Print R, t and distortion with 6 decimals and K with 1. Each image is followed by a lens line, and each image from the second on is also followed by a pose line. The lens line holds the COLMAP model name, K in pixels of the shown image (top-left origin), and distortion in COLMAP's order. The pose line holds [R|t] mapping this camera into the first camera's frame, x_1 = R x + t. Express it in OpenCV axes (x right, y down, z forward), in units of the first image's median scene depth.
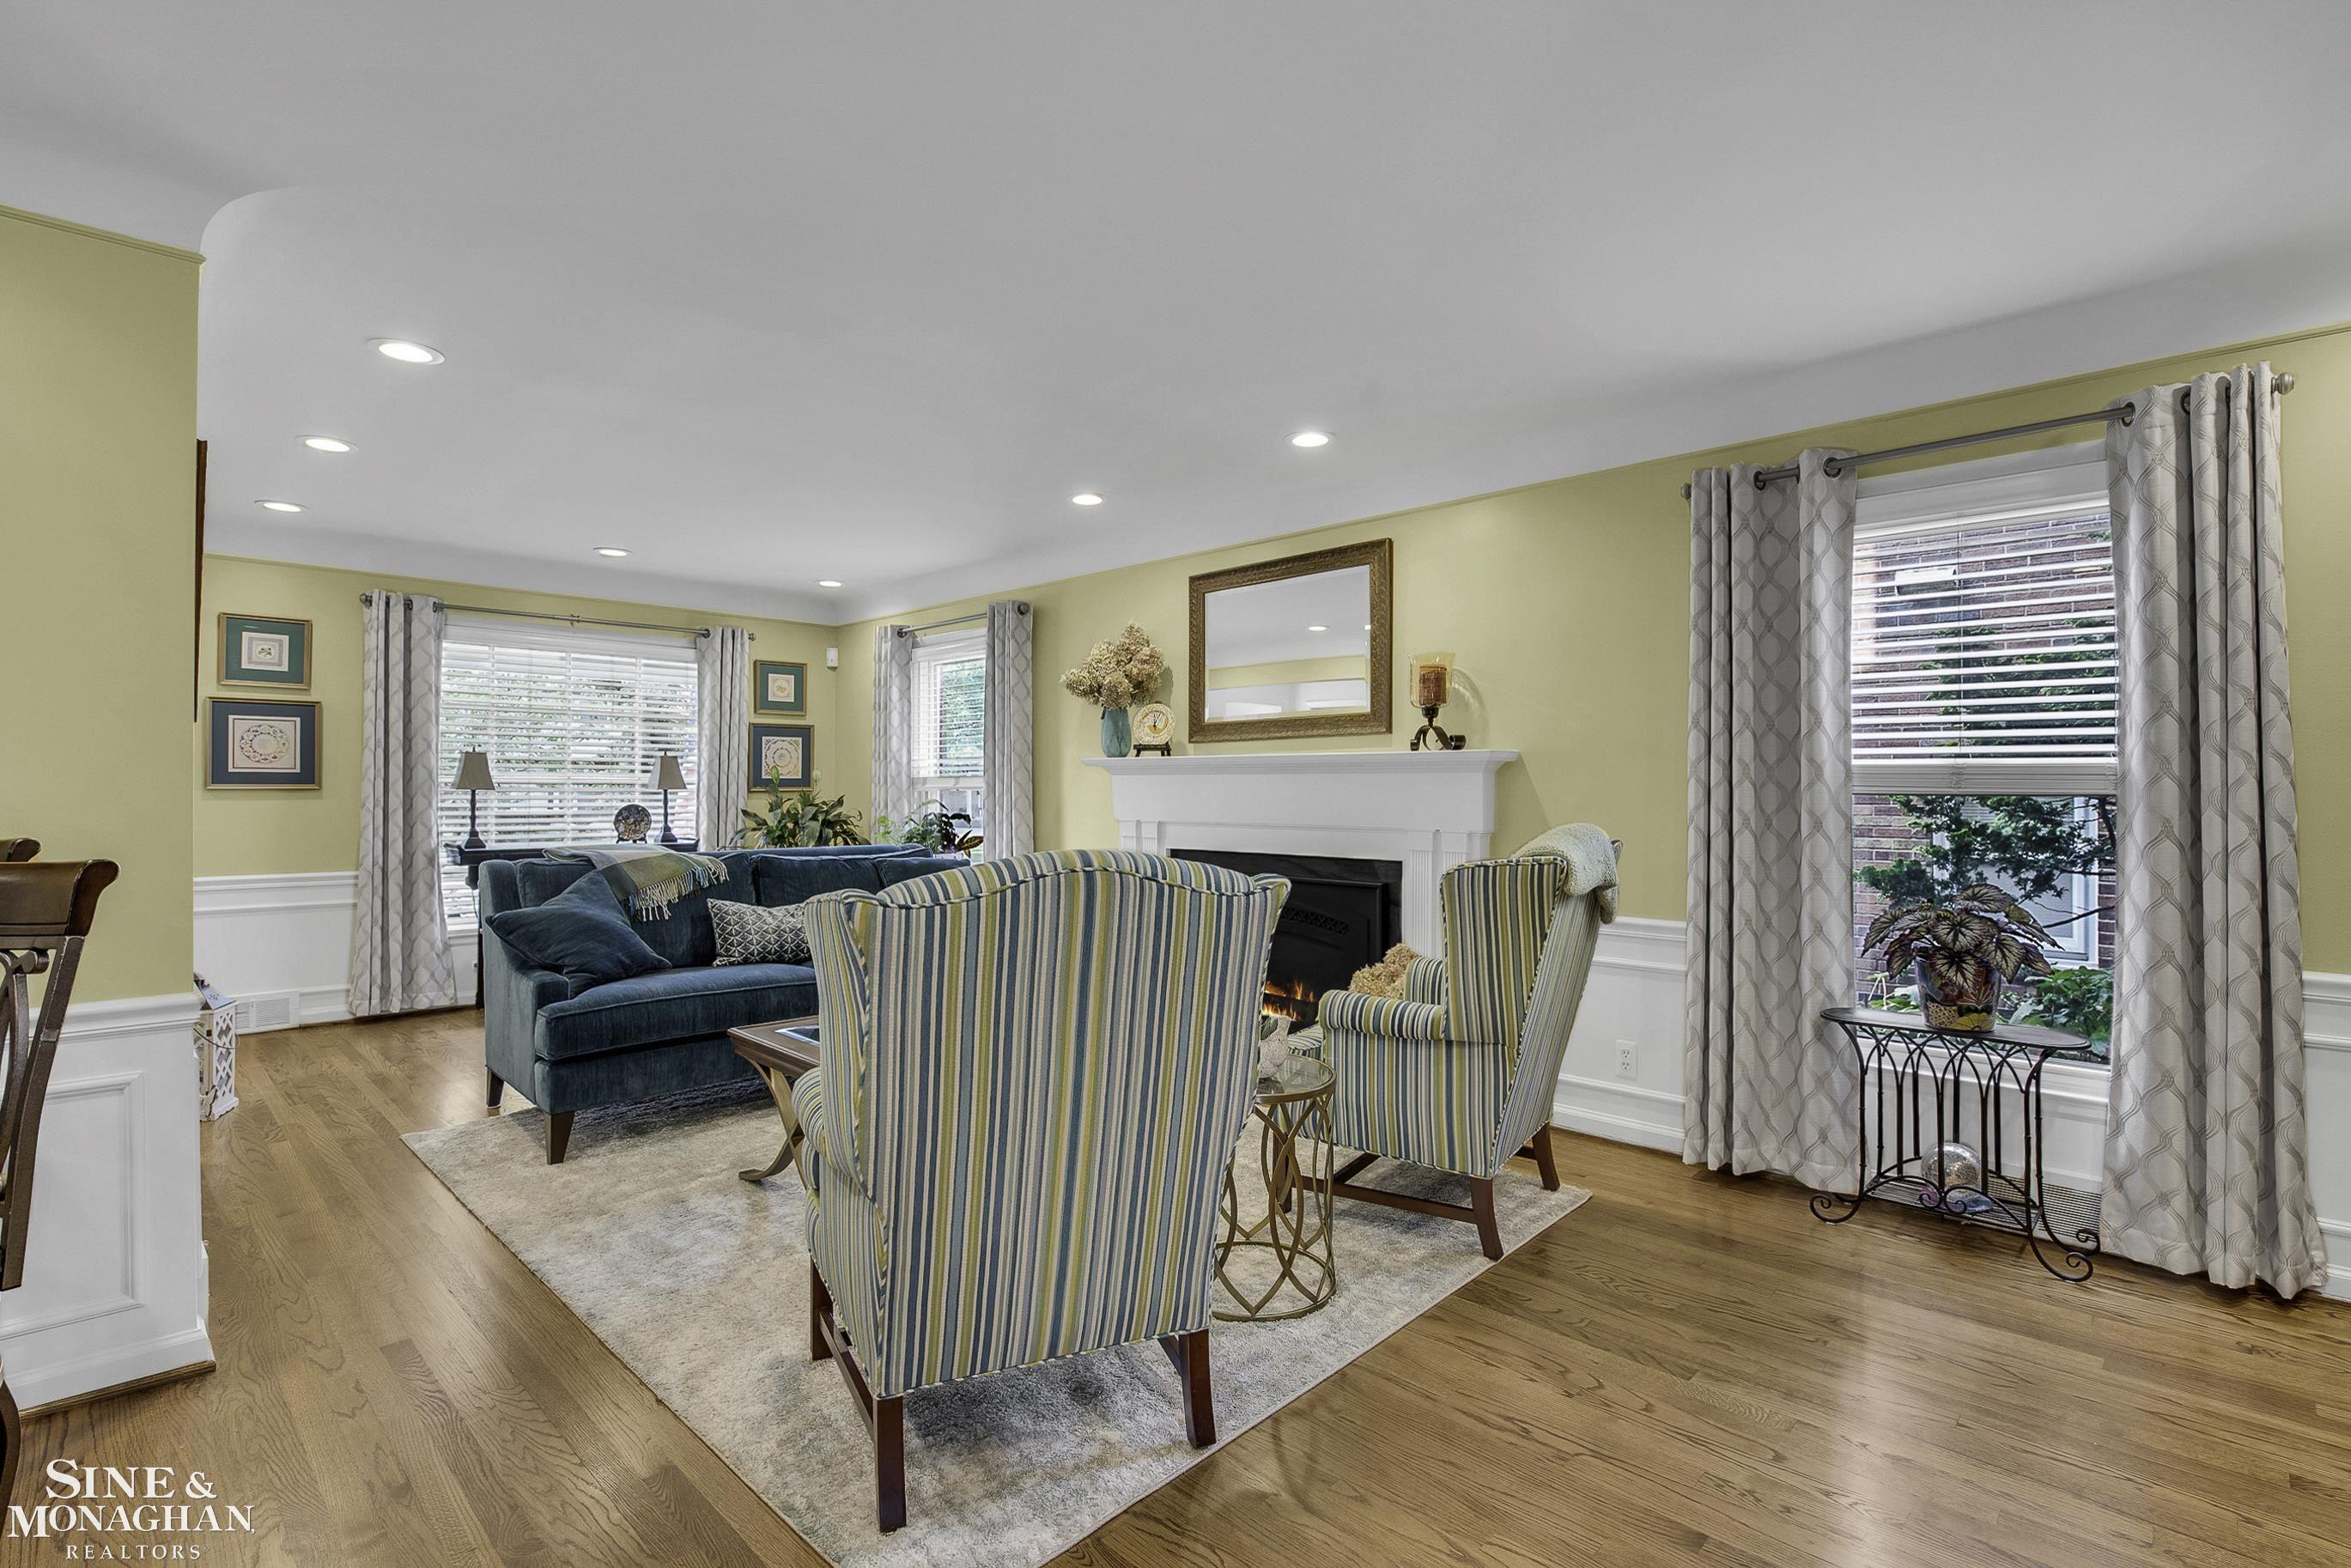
lens RADIAL K [[1074.8, 0, 1177.6], [0, 1074.8, 789.2], [0, 0, 1]] dist [-0.015317, -0.001697]
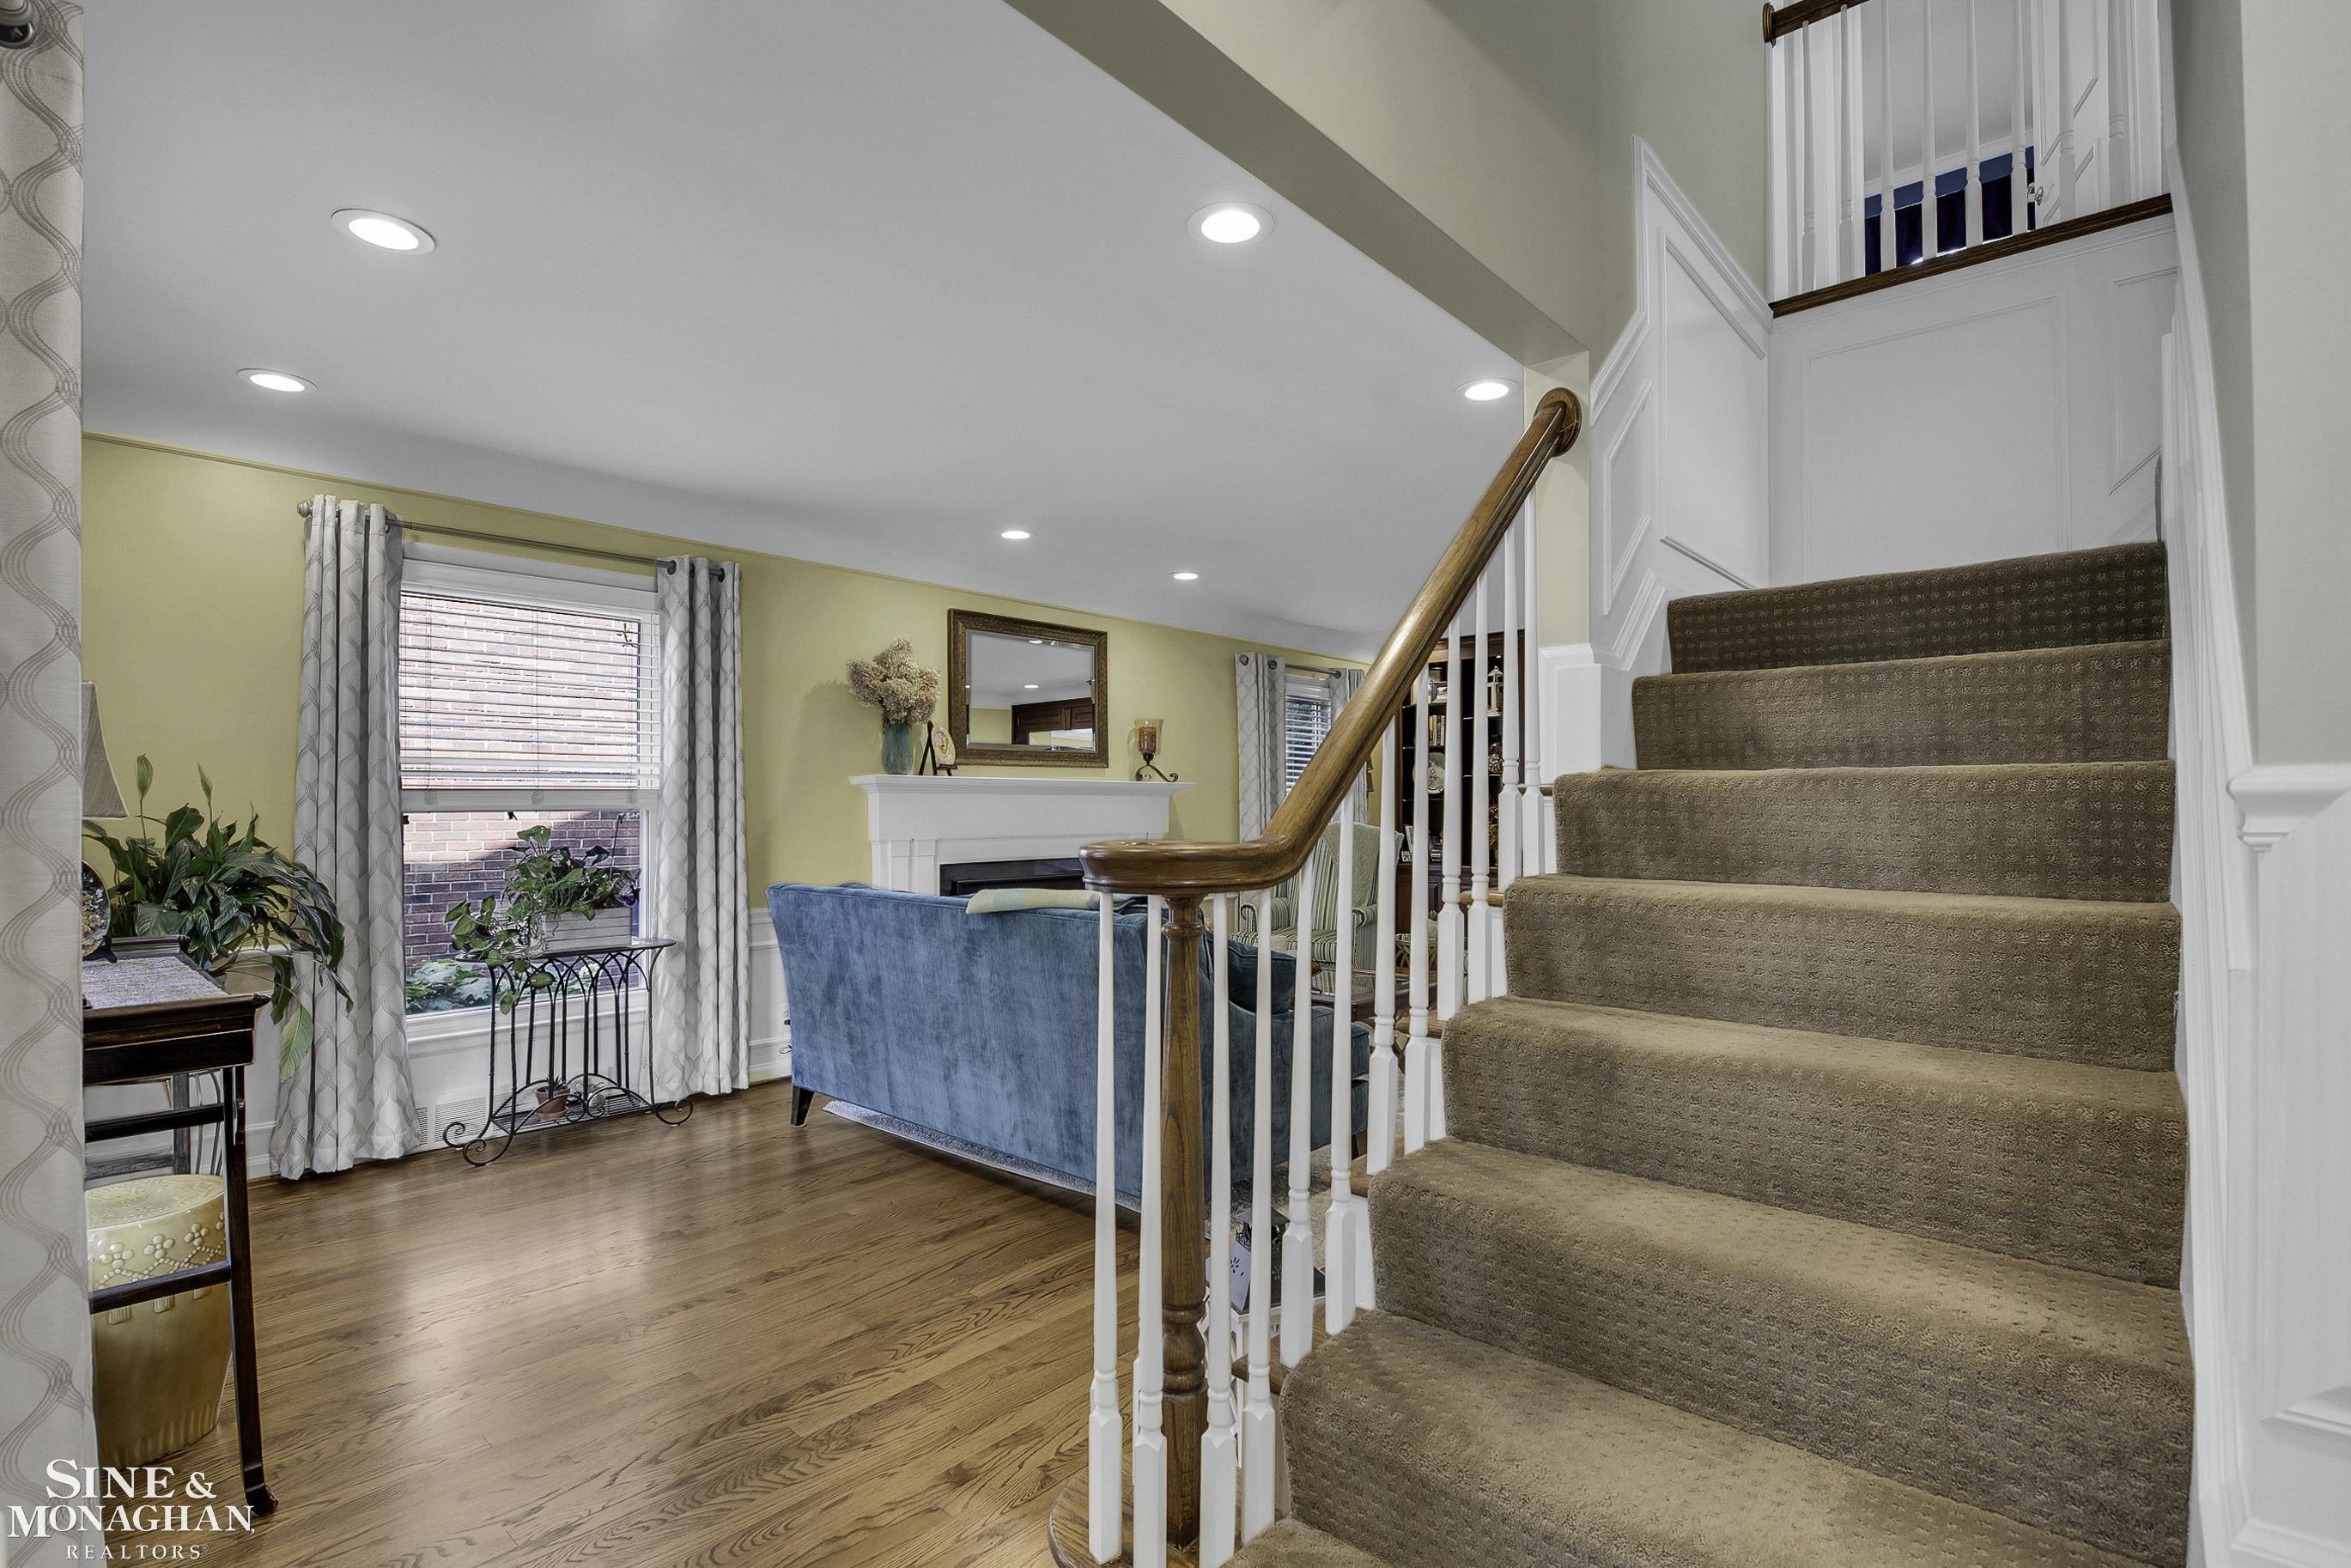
lens RADIAL K [[1083.5, 0, 1186.9], [0, 1083.5, 800.4], [0, 0, 1]] dist [-0.018091, -0.000468]
pose [[-0.028323, 0.003248, 0.999594, -1.684152], [0.001782, 0.999993, -0.003199, -0.004229], [-0.999597, 0.001691, -0.028329, 1.250866]]
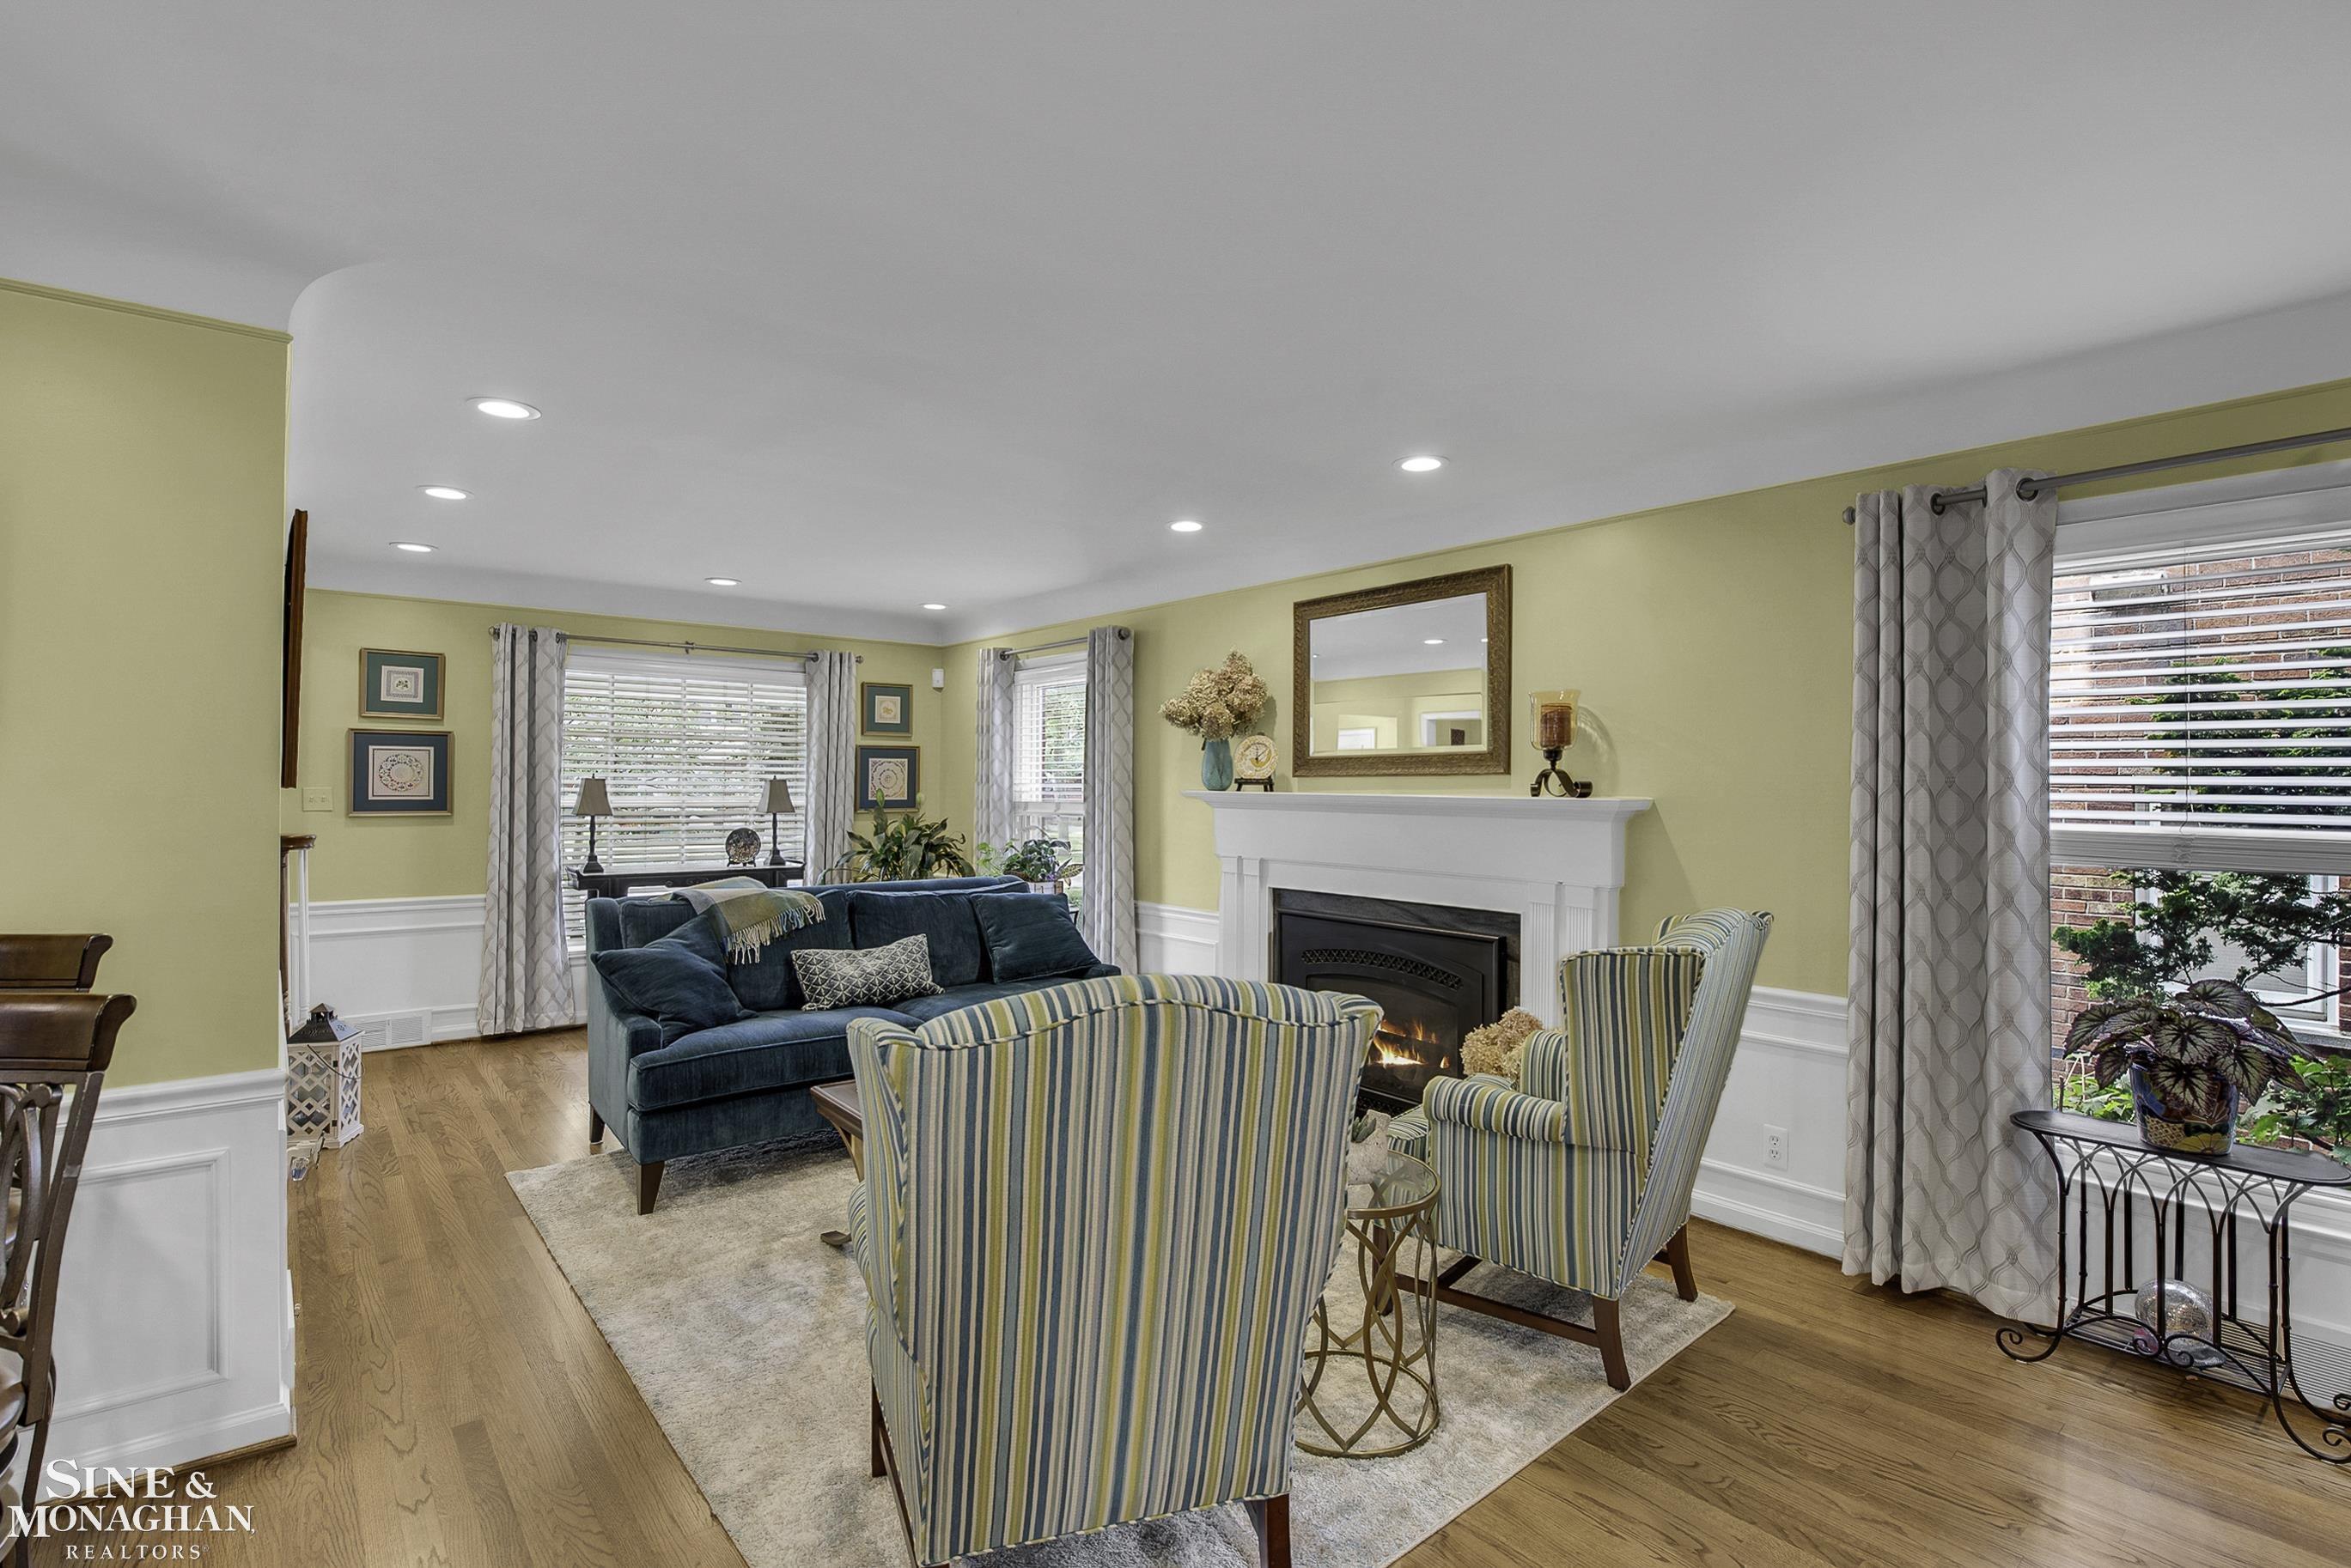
lens RADIAL K [[1083.1, 0, 1175.5], [0, 1083.1, 784.0], [0, 0, 1]] dist [-0.015045, -0.001680]
pose [[0.994102, 0.004522, -0.108353, 0.017555], [-0.004839, 0.999985, -0.002668, -0.053087], [0.108339, 0.003177, 0.994109, 0.053893]]
